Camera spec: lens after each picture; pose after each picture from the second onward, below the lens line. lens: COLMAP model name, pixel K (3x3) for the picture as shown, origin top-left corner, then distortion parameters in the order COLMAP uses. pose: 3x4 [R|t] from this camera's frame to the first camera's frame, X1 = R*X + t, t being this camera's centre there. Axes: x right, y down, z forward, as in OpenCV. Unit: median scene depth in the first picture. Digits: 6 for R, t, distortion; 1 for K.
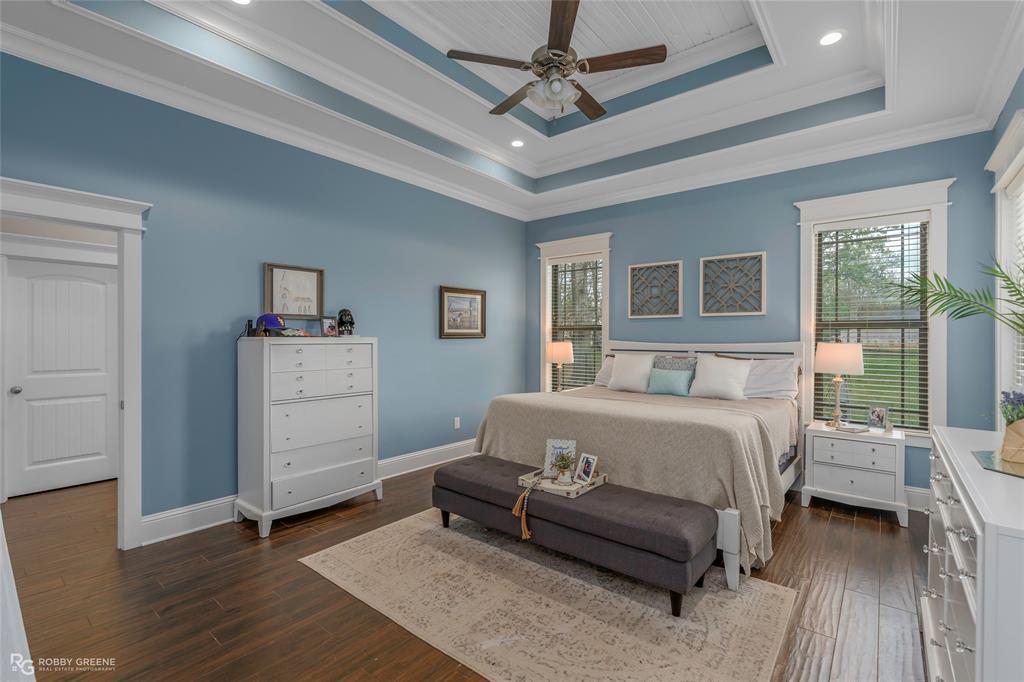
lens RADIAL K [[464.2, 0, 515.3], [0, 464.2, 340.9], [0, 0, 1]] dist [0.003087, -0.000455]
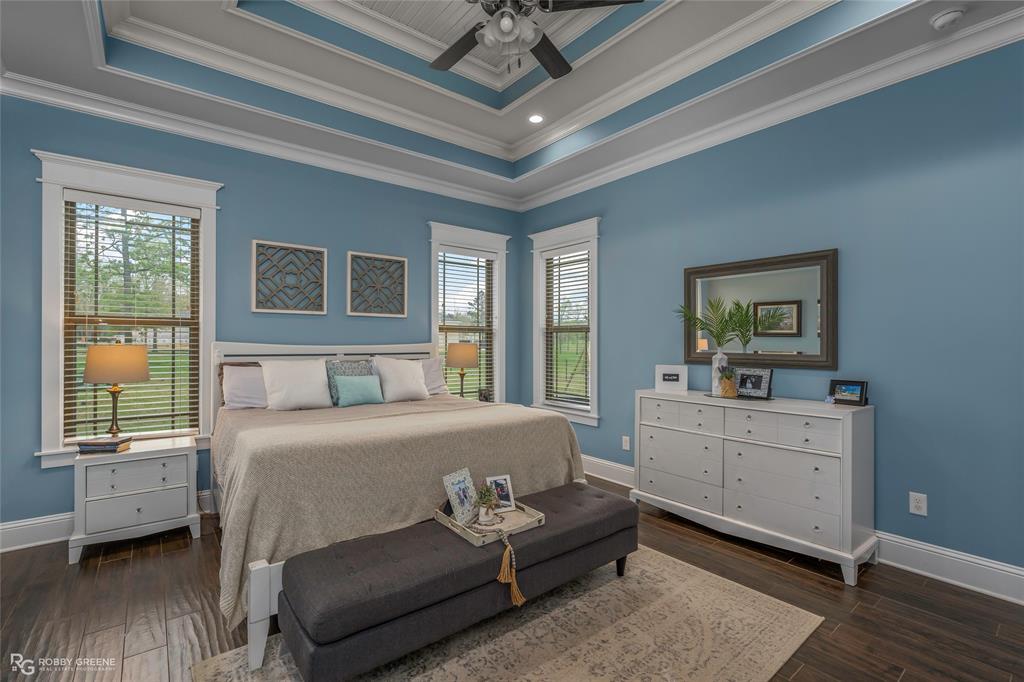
lens RADIAL K [[464.2, 0, 516.4], [0, 464.2, 341.2], [0, 0, 1]] dist [0.003087, -0.000455]
pose [[0.212289, -0.003758, 0.977200, -0.427597], [-0.000705, 0.999992, 0.003998, -0.006061], [-0.977207, -0.001538, 0.212284, 0.497499]]
